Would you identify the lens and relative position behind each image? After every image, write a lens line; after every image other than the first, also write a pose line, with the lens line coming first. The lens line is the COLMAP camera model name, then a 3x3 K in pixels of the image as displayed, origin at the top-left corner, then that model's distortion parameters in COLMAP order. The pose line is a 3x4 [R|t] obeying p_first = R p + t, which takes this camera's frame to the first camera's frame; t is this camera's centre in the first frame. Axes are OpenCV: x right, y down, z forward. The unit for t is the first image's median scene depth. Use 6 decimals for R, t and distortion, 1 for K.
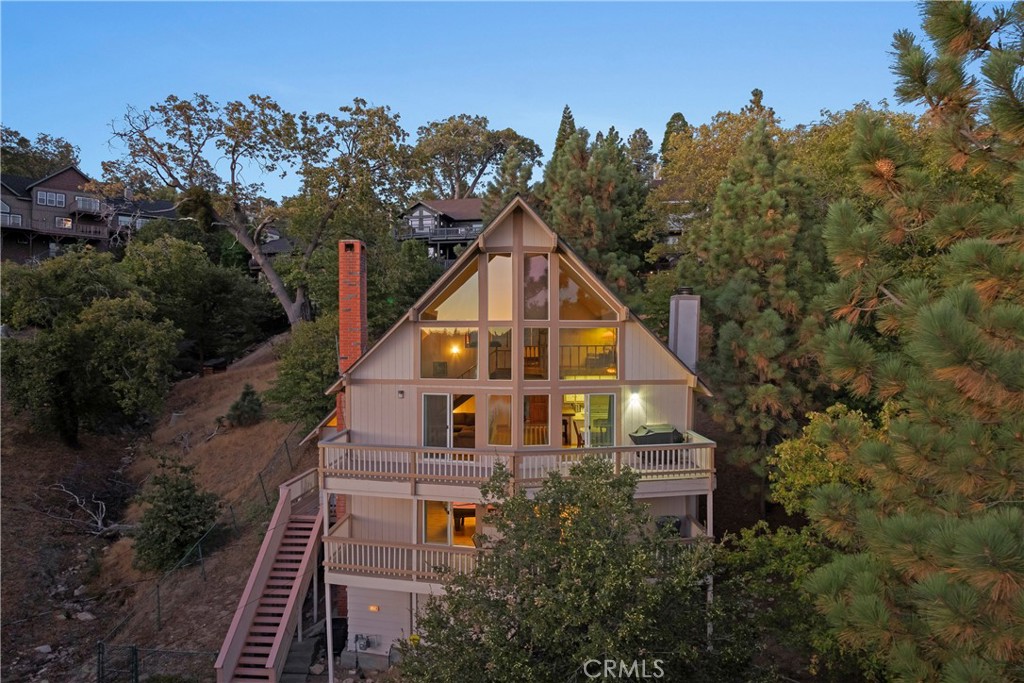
lens RADIAL K [[718.4, 0, 512.0], [0, 718.4, 341.5], [0, 0, 1]] dist [-0.052052, -0.004095]
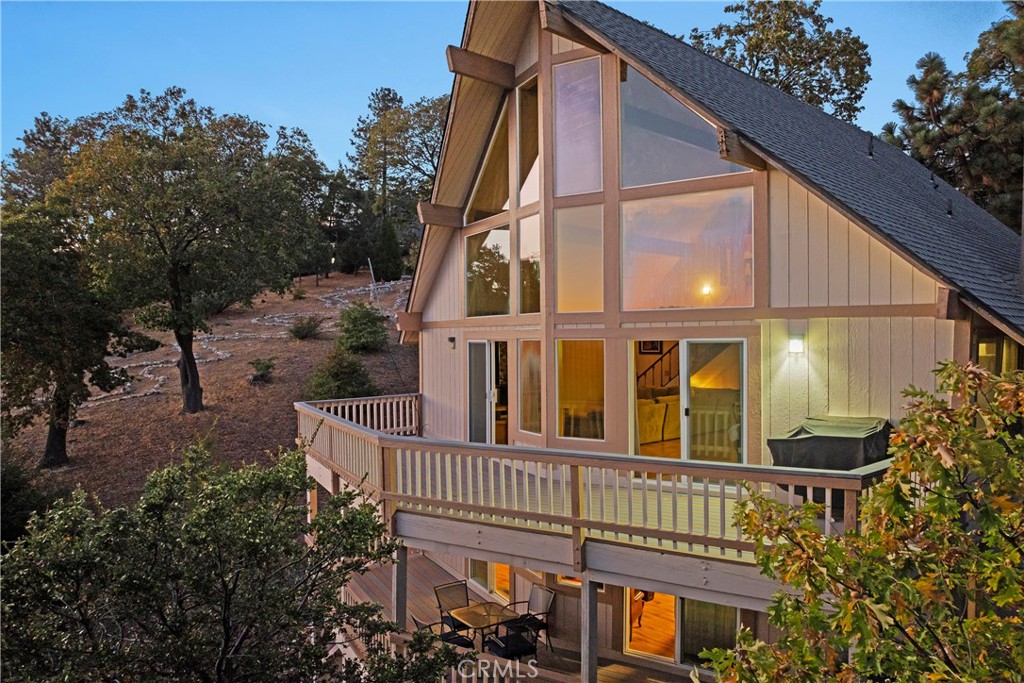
lens RADIAL K [[718.4, 0, 512.0], [0, 718.4, 341.5], [0, 0, 1]] dist [-0.052052, -0.004095]
pose [[0.680831, -0.003847, -0.732431, 0.271278], [0.013634, 0.999880, 0.007422, 0.051958], [0.732314, -0.015039, 0.680801, 0.453930]]
